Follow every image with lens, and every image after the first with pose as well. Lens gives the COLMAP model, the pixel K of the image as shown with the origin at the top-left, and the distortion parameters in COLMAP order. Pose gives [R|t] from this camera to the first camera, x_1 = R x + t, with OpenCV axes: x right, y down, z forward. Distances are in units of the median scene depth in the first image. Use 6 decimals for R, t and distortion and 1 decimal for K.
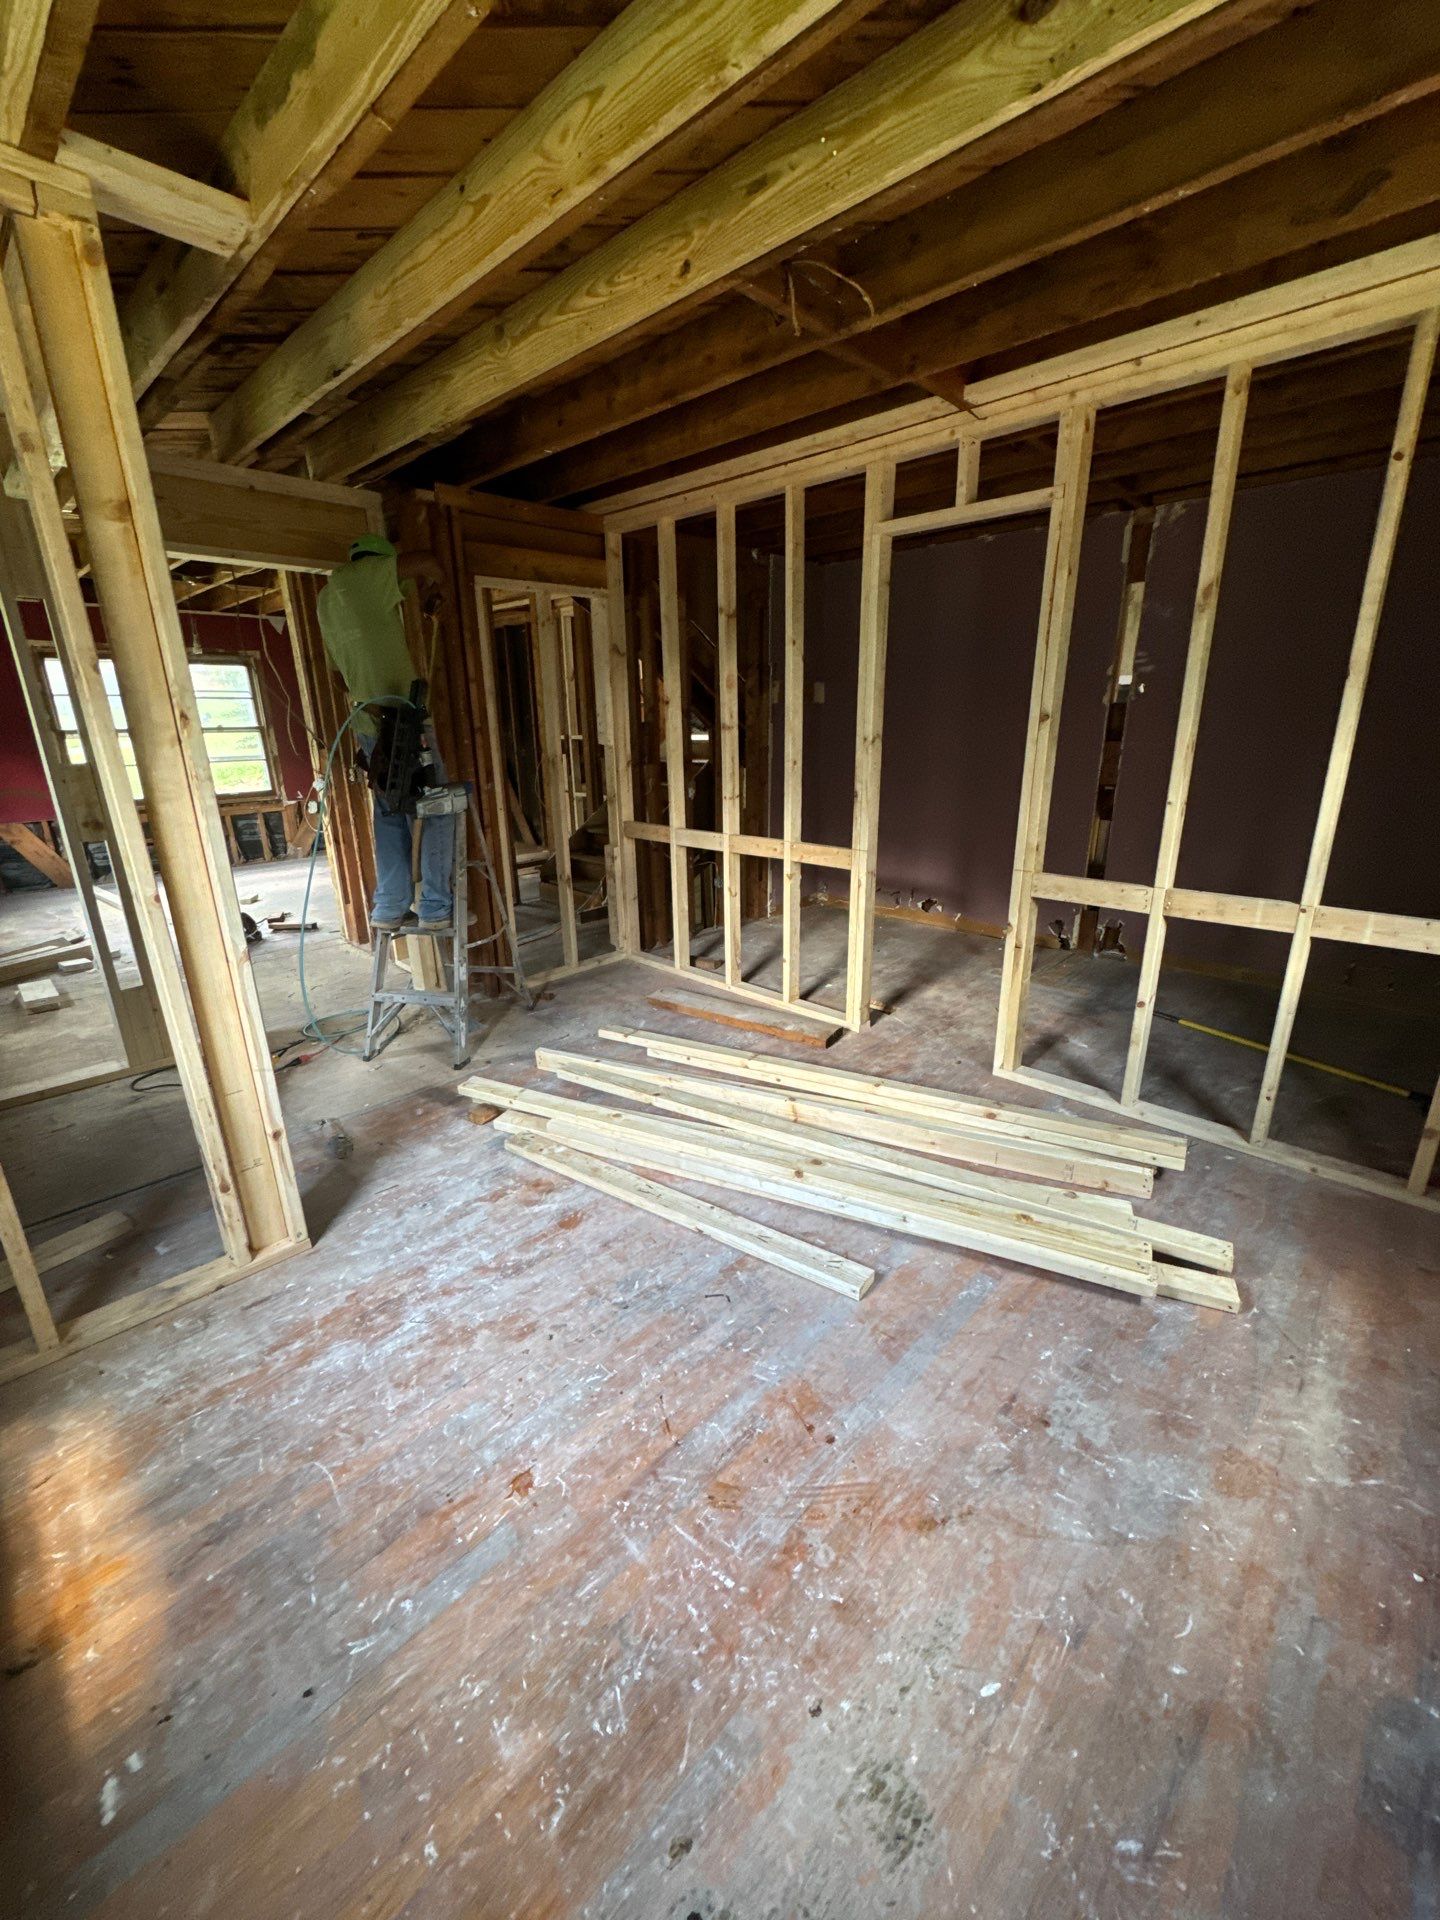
lens RADIAL K [[762.5, 0, 724.6], [0, 762.5, 957.8], [0, 0, 1]] dist [0.000743, -0.000031]
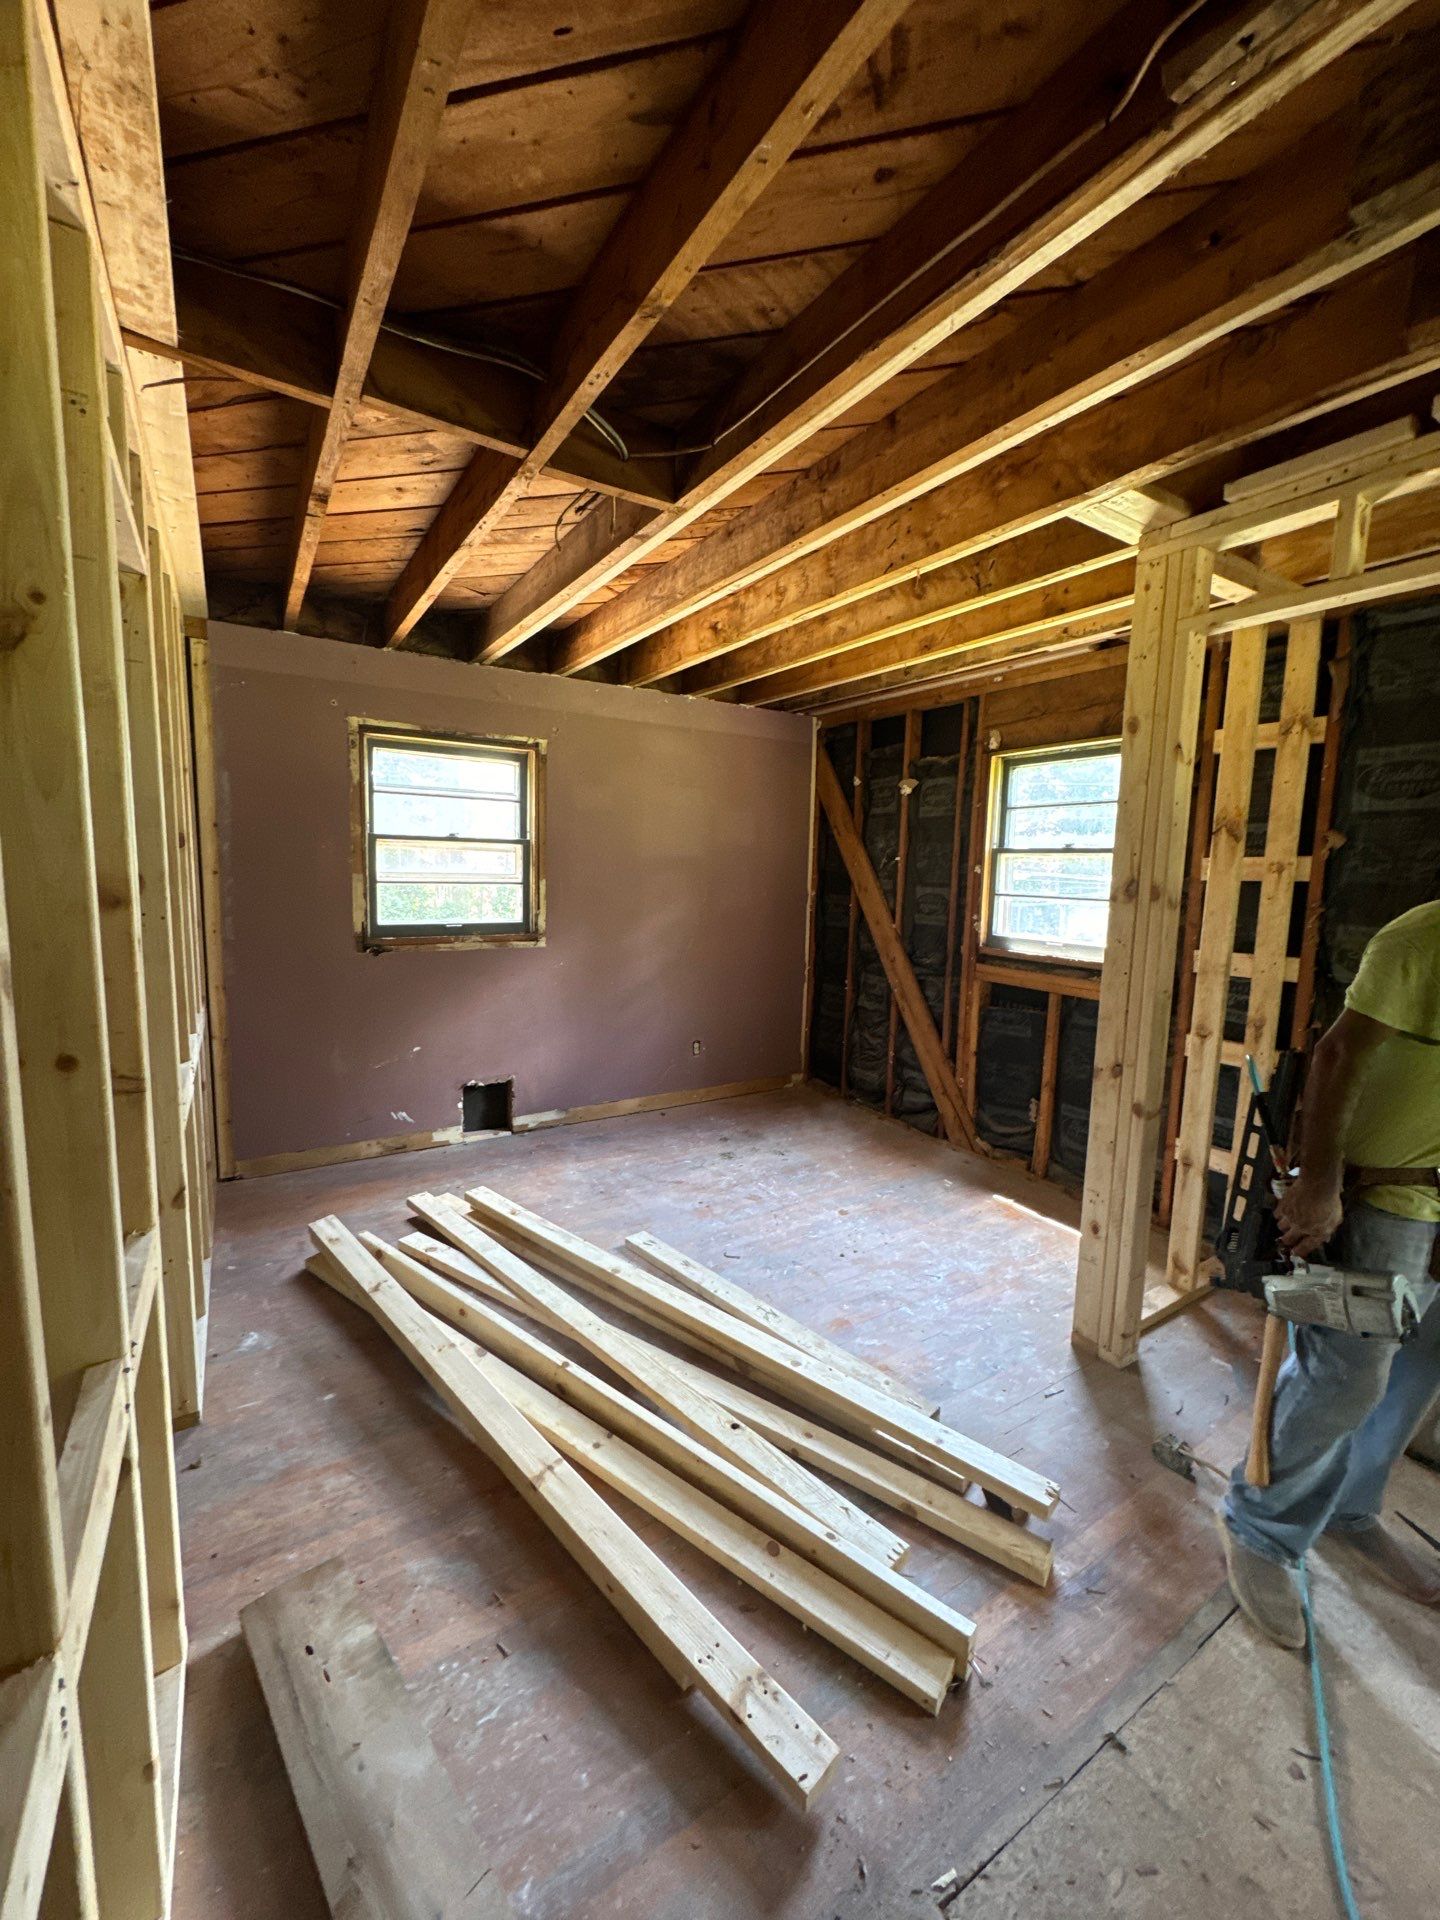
lens RADIAL K [[762.5, 0, 720.6], [0, 762.5, 958.8], [0, 0, 1]] dist [0.000743, -0.000031]
pose [[-0.969455, -0.046147, 0.240889, -0.406374], [0.055690, 0.915072, 0.399427, -0.862389], [-0.238863, 0.400641, -0.884551, 2.663077]]
